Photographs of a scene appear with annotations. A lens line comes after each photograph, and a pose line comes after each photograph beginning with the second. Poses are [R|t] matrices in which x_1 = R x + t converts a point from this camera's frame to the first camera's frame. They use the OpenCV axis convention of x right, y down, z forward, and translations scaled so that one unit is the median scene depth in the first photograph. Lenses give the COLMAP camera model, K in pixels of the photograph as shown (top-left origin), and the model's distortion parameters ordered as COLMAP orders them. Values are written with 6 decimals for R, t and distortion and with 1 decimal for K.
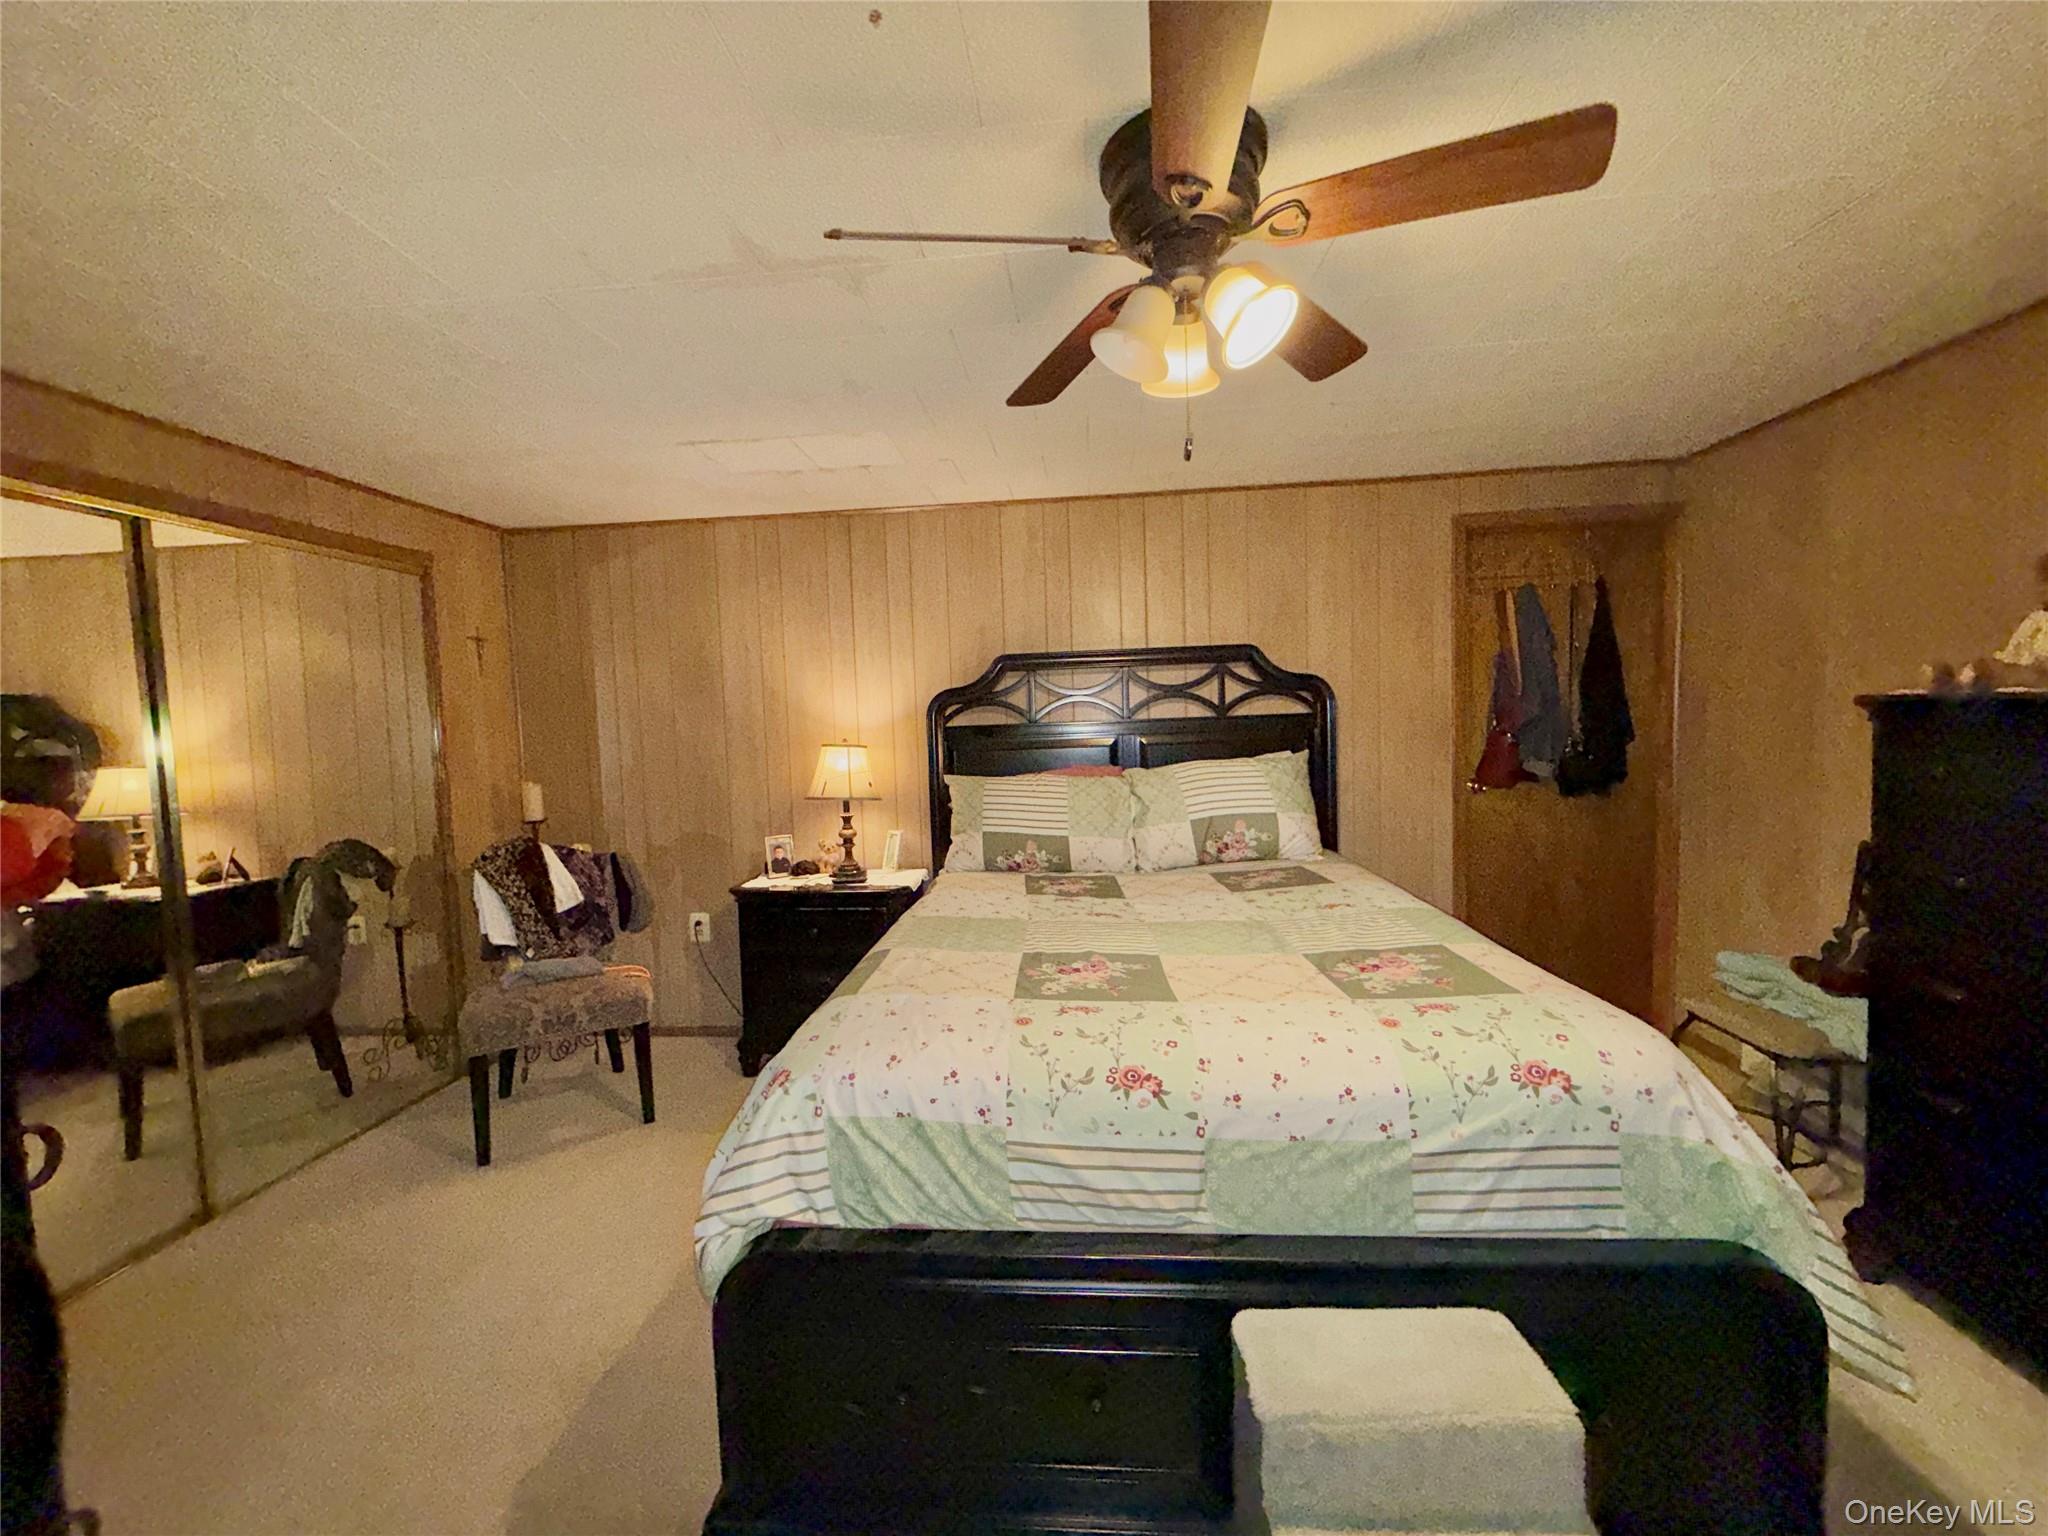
lens RADIAL K [[815.6, 0, 1021.6], [0, 815.6, 768.6], [0, 0, 1]] dist [0.001373, -0.000264]
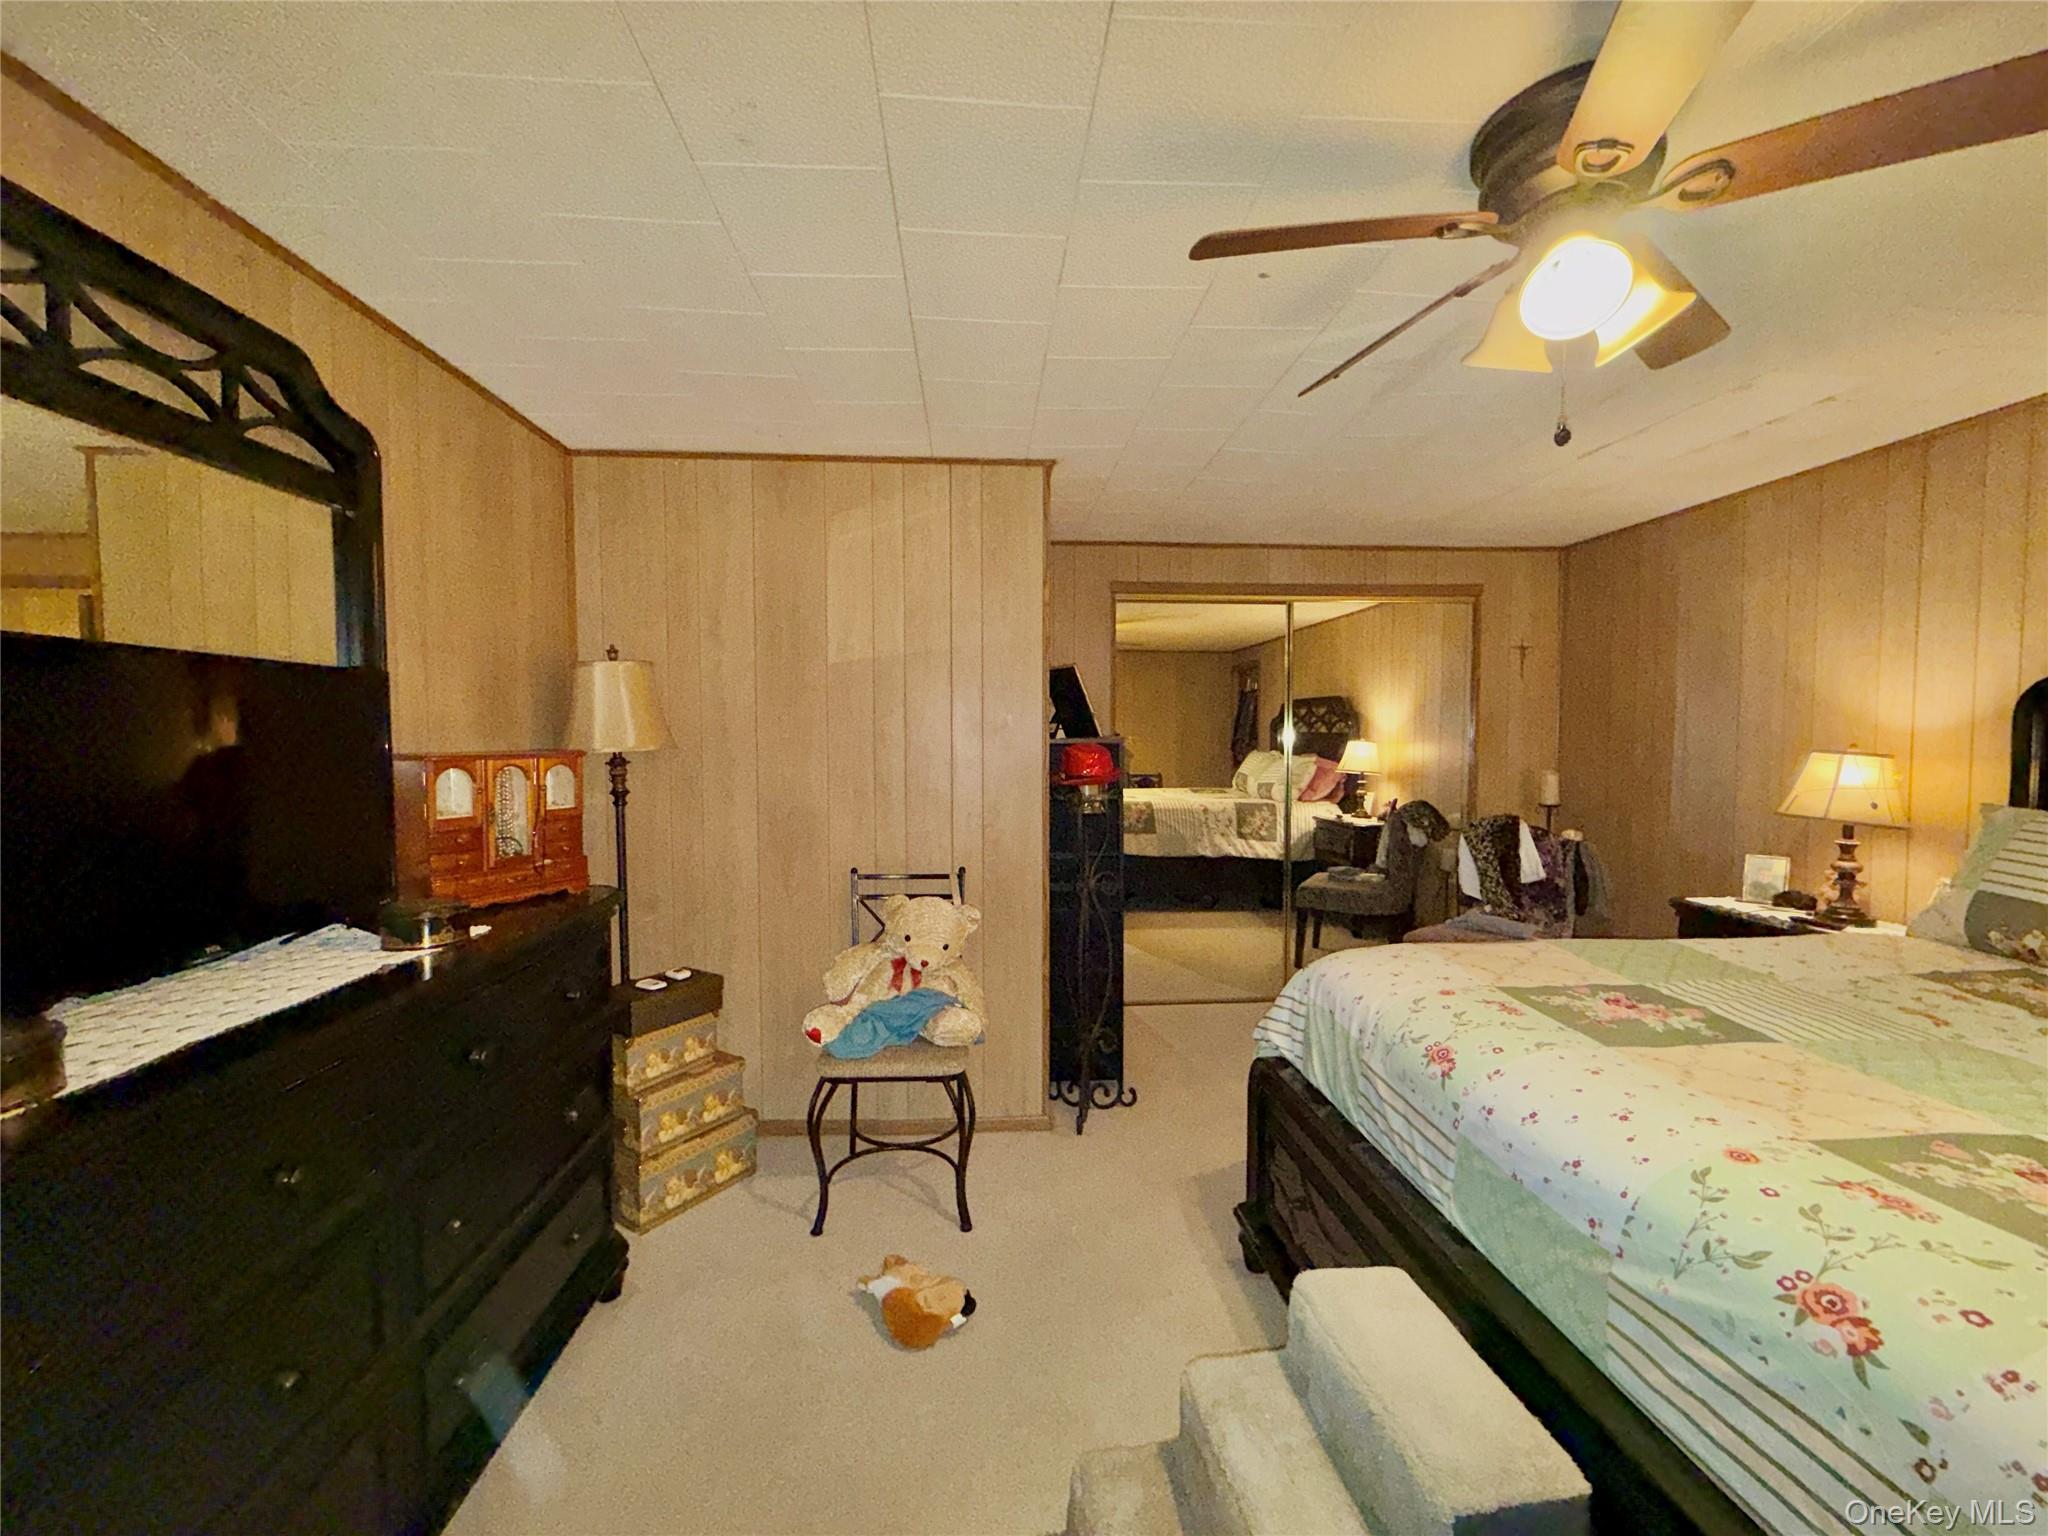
lens RADIAL K [[815.6, 0, 1021.6], [0, 815.6, 768.6], [0, 0, 1]] dist [0.001373, -0.000264]
pose [[0.149076, 0.073064, -0.986123, 0.475451], [-0.066130, 0.995770, 0.063781, -0.011959], [0.986612, 0.055704, 0.153277, 0.119132]]
